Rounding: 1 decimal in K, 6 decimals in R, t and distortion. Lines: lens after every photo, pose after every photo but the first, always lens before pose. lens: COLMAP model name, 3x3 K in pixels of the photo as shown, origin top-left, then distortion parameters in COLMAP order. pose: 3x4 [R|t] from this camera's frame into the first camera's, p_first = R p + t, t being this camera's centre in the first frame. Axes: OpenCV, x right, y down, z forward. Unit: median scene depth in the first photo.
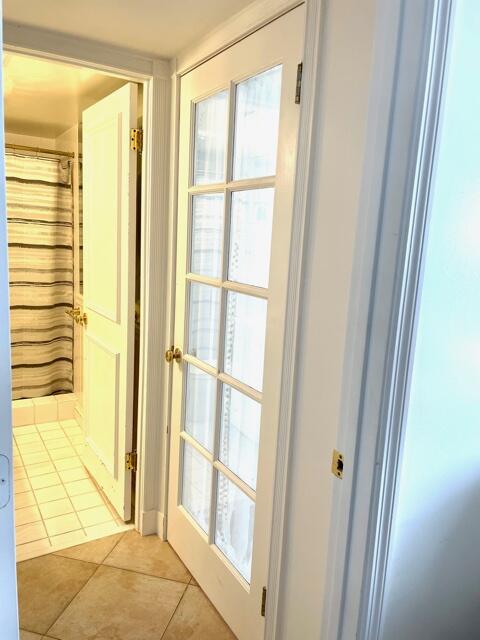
lens RADIAL K [[485.7, 0, 239.4], [0, 485.7, 315.9], [0, 0, 1]] dist [0.100092, -0.132422]
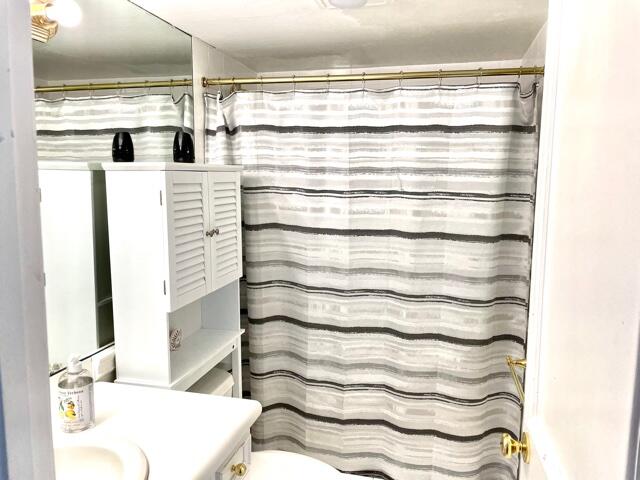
lens RADIAL K [[485.7, 0, 318.9], [0, 485.7, 232.3], [0, 0, 1]] dist [0.100092, -0.132422]
pose [[0.700501, 0.034875, -0.712799, -0.118812], [-0.087865, 0.995421, -0.037646, -0.108520], [0.708222, 0.089001, 0.700357, 0.462560]]
